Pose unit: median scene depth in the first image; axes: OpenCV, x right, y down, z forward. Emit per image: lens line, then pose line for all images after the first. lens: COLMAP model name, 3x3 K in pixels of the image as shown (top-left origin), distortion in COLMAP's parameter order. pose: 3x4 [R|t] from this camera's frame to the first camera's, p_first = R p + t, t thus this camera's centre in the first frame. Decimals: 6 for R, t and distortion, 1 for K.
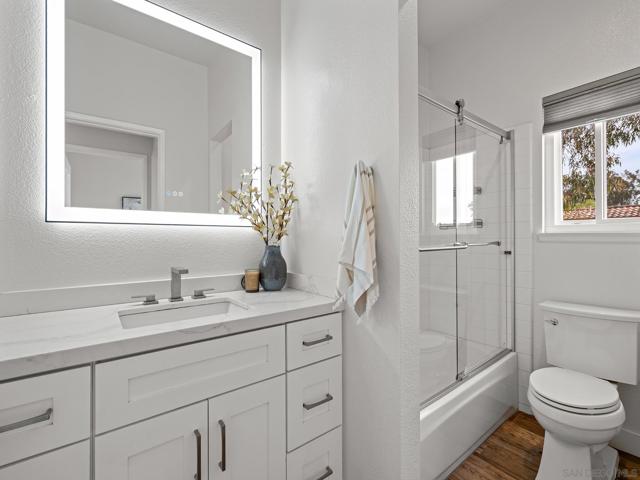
lens RADIAL K [[292.1, 0, 315.1], [0, 292.1, 240.9], [0, 0, 1]] dist [-0.003320, 0.001585]
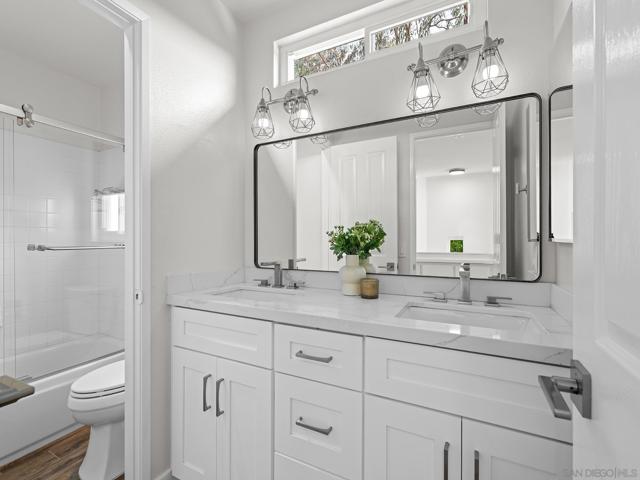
lens RADIAL K [[292.1, 0, 316.2], [0, 292.1, 239.8], [0, 0, 1]] dist [-0.003320, 0.001585]
pose [[0.420458, -0.004616, -0.907300, 0.631890], [-0.000240, 0.999986, -0.005199, 0.005562], [0.907312, 0.002404, 0.420452, 0.523594]]
